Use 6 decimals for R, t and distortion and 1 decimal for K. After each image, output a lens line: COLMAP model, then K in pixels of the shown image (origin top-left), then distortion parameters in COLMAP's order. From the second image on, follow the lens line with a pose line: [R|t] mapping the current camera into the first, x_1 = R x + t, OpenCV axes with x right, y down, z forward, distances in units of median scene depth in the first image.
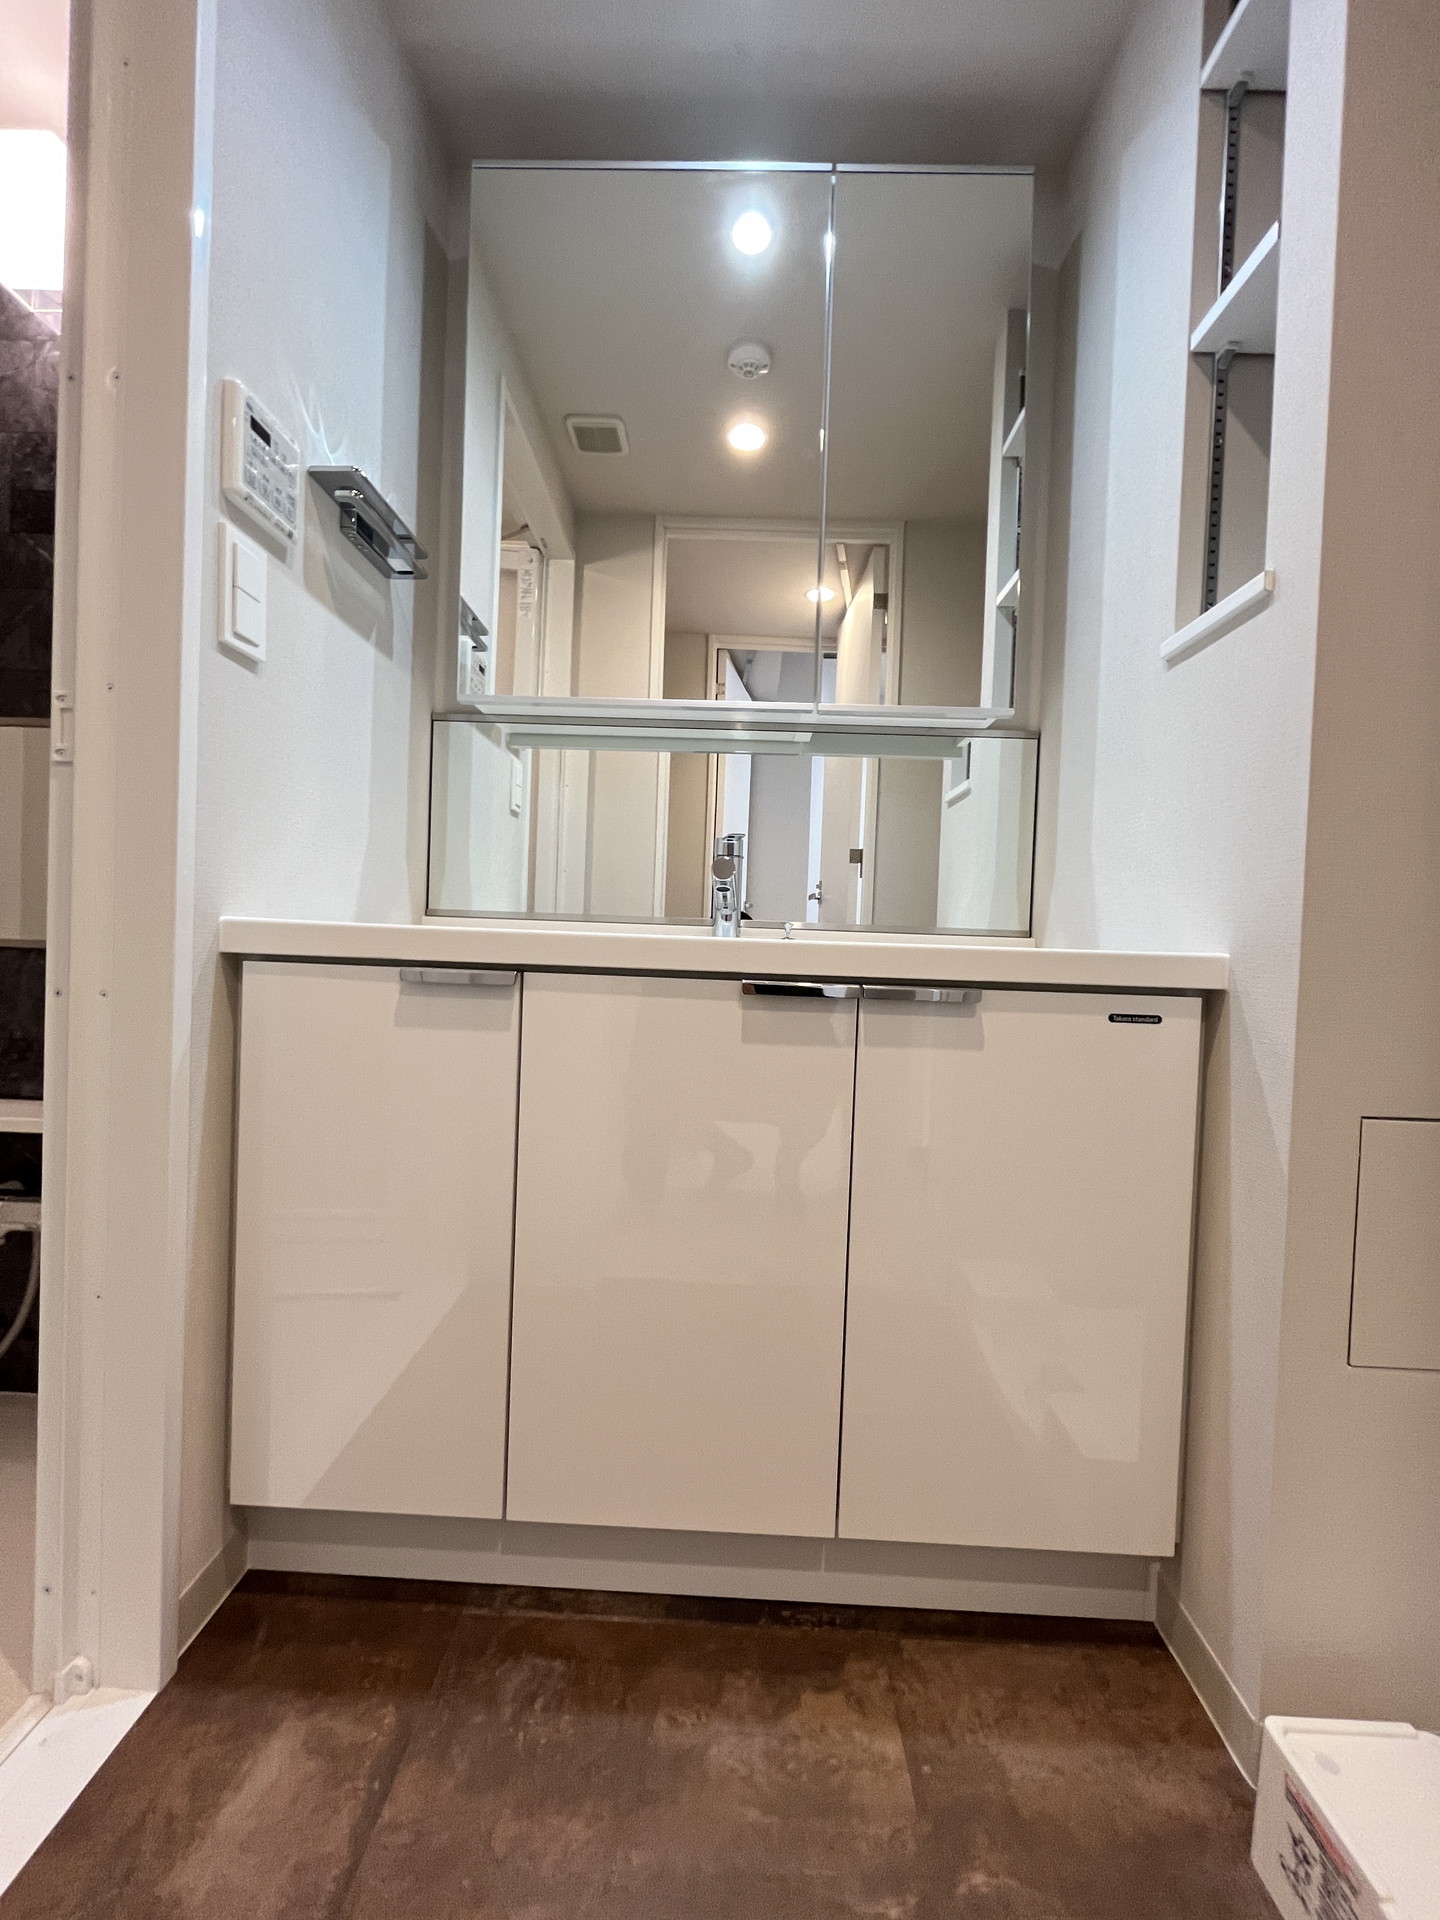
lens RADIAL K [[786.1, 0, 721.3], [0, 786.1, 958.0], [0, 0, 1]] dist [-0.003332, 0.000705]
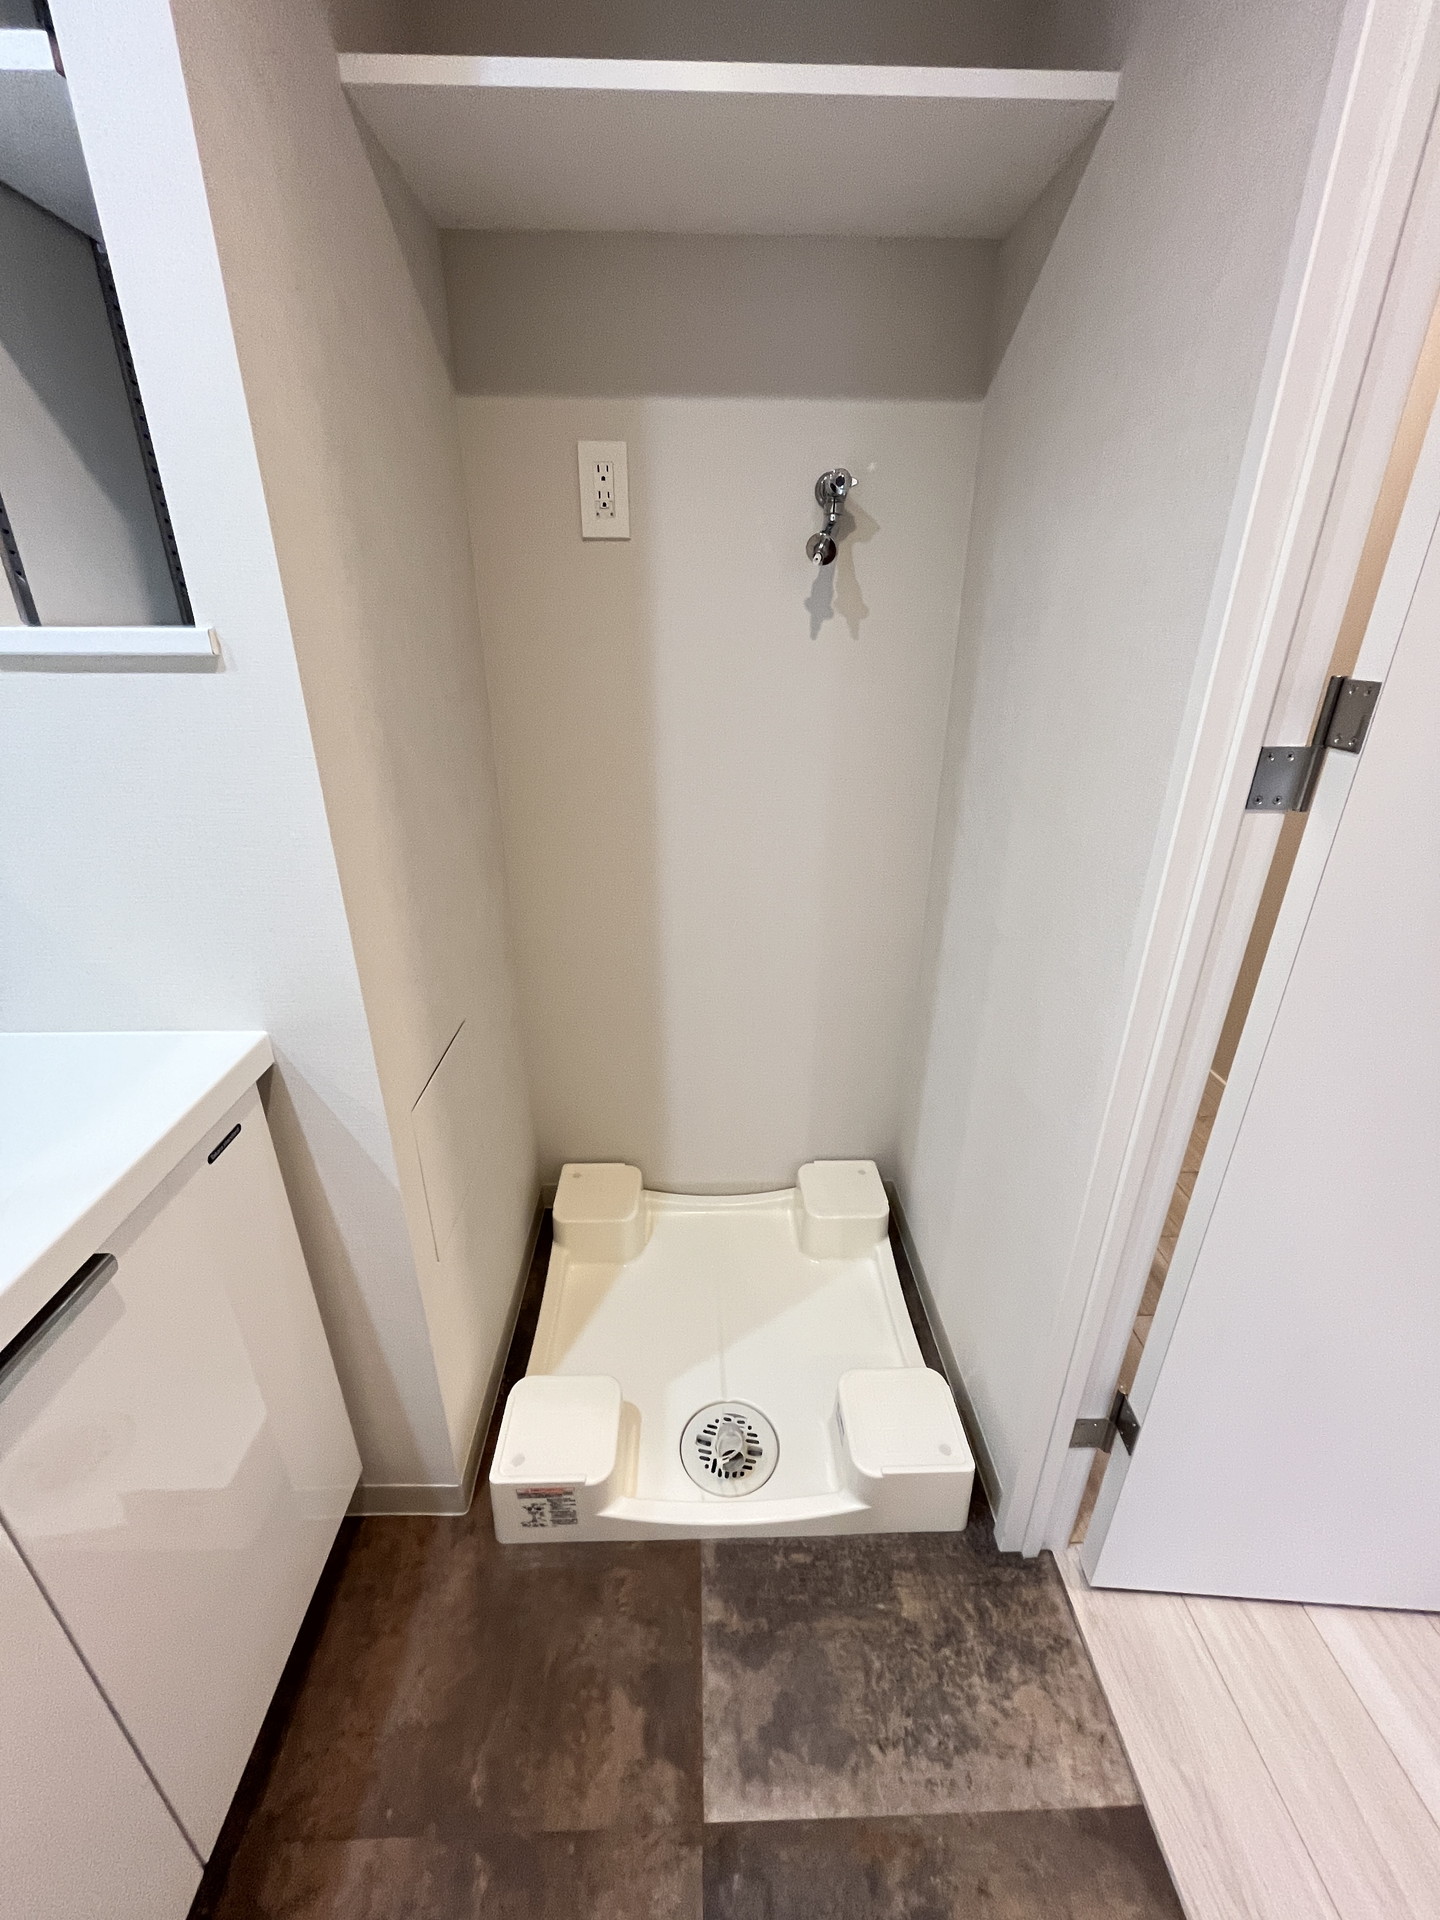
lens RADIAL K [[786.1, 0, 718.0], [0, 786.1, 957.5], [0, 0, 1]] dist [-0.003332, 0.000705]
pose [[-0.047236, -0.434525, 0.899420, -0.226268], [0.018871, 0.899877, 0.435736, -0.526993], [-0.998705, 0.037556, -0.034306, 0.495698]]
